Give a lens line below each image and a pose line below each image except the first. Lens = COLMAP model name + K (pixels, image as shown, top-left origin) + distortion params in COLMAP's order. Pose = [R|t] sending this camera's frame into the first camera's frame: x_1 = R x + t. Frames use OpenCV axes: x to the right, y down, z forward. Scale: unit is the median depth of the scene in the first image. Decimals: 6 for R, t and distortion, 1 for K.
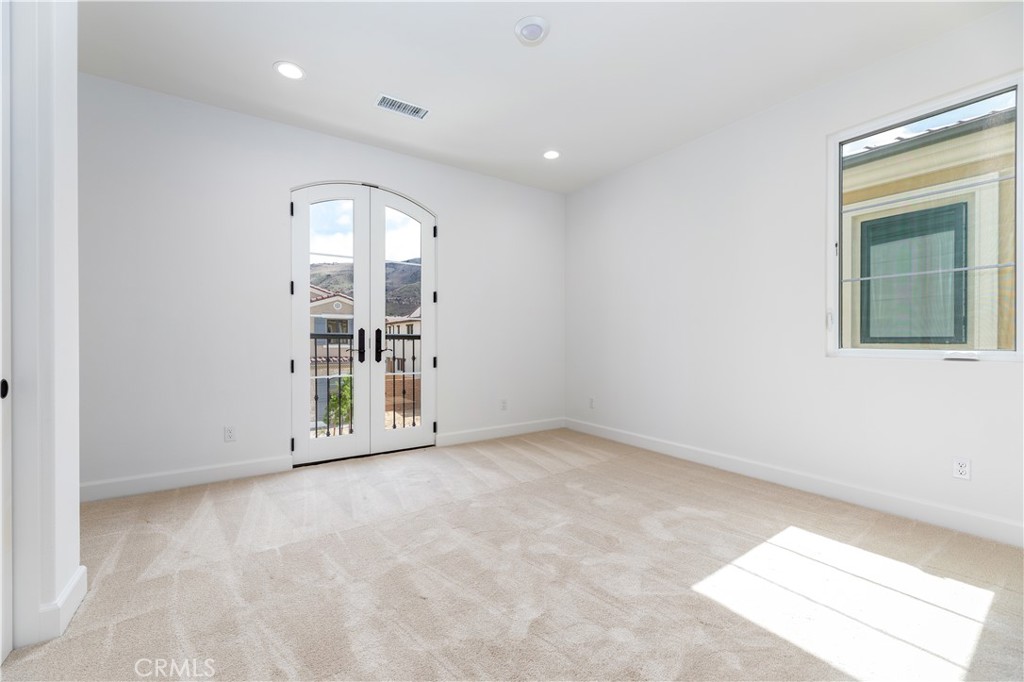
lens RADIAL K [[416.7, 0, 510.9], [0, 416.7, 343.2], [0, 0, 1]] dist [-0.004416, -0.000116]
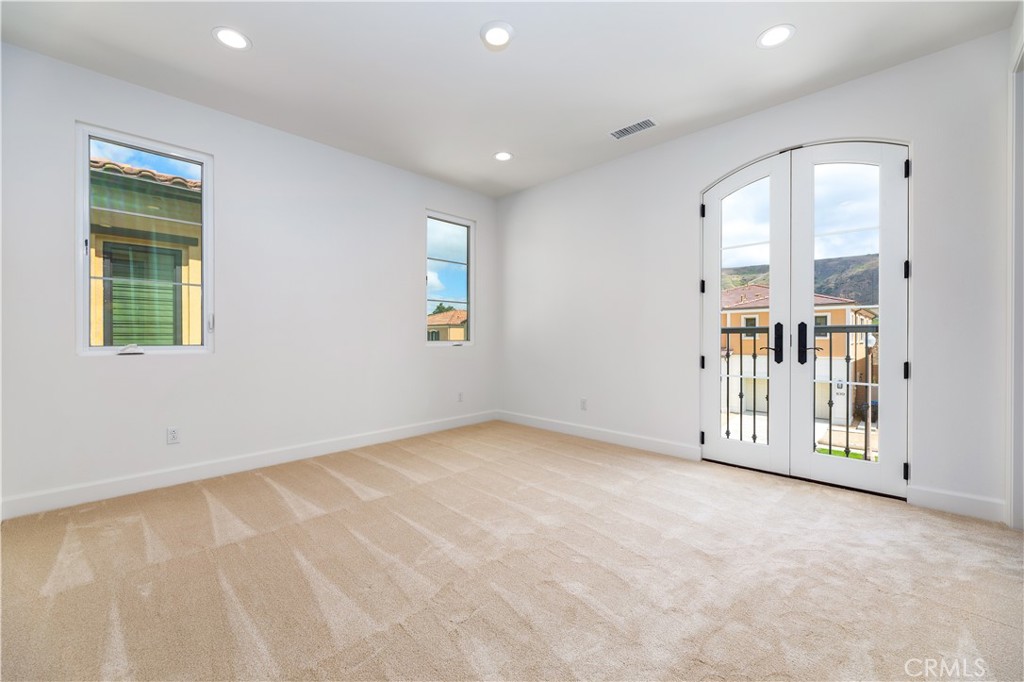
lens RADIAL K [[416.7, 0, 511.0], [0, 416.7, 341.7], [0, 0, 1]] dist [-0.004416, -0.000116]
pose [[0.185691, 0.000816, -0.982608, 0.365922], [-0.012897, 0.999916, -0.001607, 0.011236], [0.982523, 0.012971, 0.185686, 0.304266]]
